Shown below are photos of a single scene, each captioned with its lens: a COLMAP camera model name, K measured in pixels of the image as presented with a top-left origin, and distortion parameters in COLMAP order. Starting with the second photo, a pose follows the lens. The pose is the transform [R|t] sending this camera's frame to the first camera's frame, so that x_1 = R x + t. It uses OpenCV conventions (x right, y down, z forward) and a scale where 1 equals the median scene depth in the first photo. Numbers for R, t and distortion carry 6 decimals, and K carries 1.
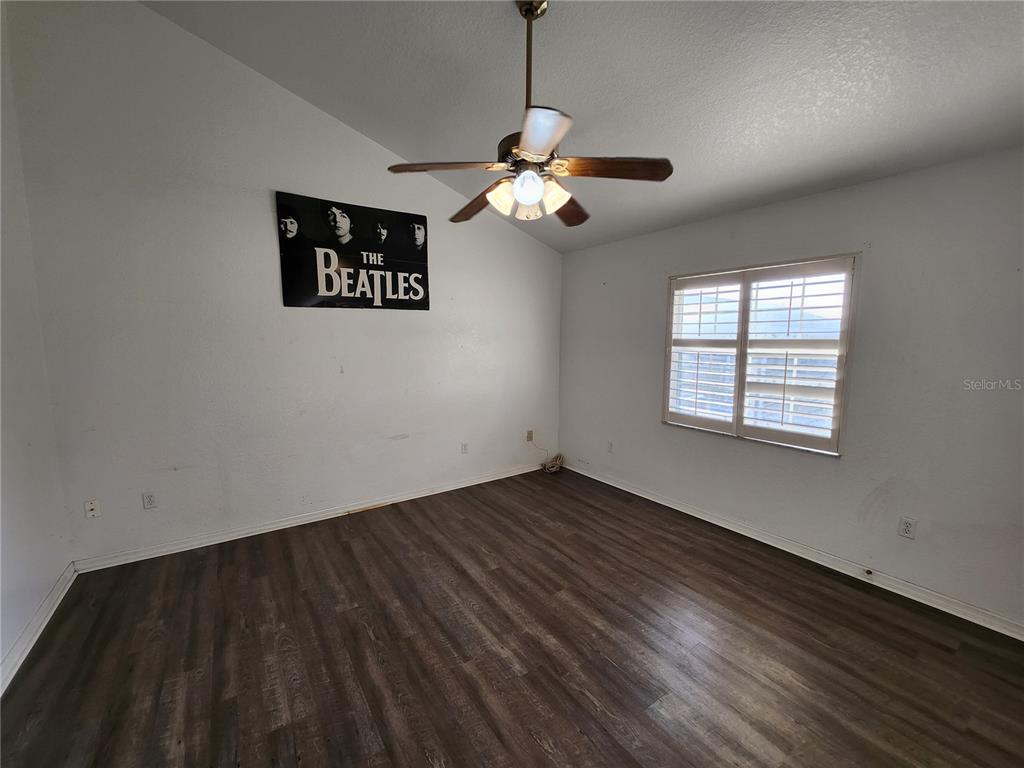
lens RADIAL K [[411.0, 0, 515.4], [0, 411.0, 385.7], [0, 0, 1]] dist [-0.013670, -0.001082]
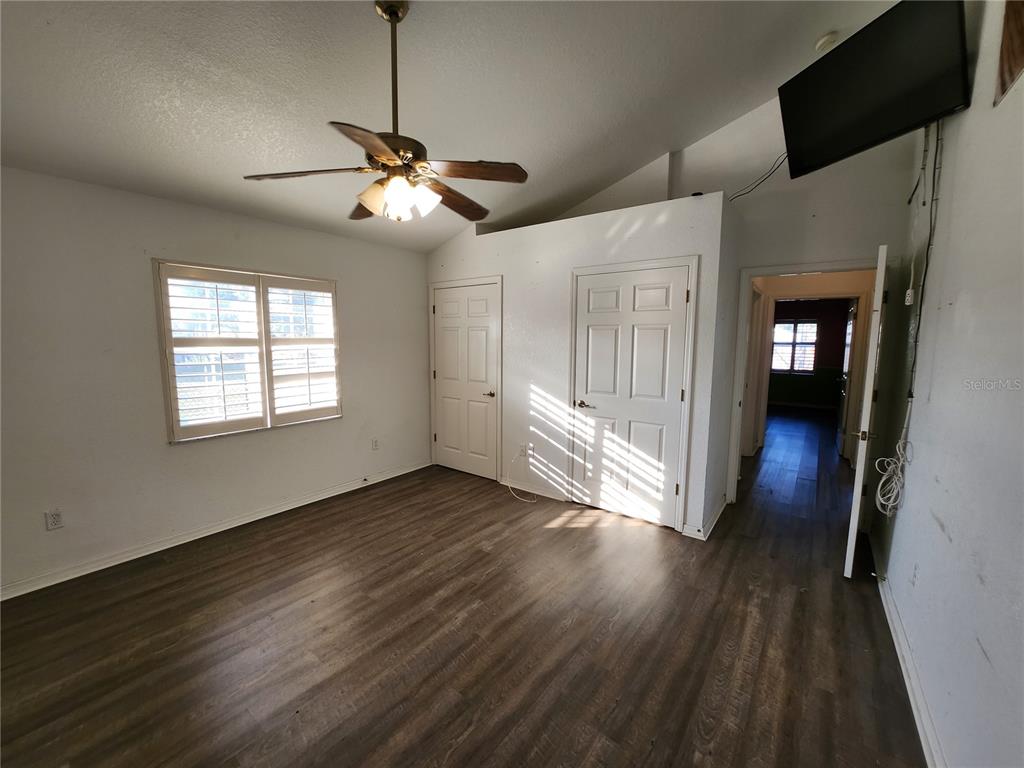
lens RADIAL K [[411.0, 0, 512.8], [0, 411.0, 386.6], [0, 0, 1]] dist [-0.013670, -0.001082]
pose [[-0.307143, -0.114272, 0.944778, -0.815325], [0.105539, 0.982551, 0.153151, -0.098555], [-0.945793, 0.146751, -0.289724, 0.840111]]
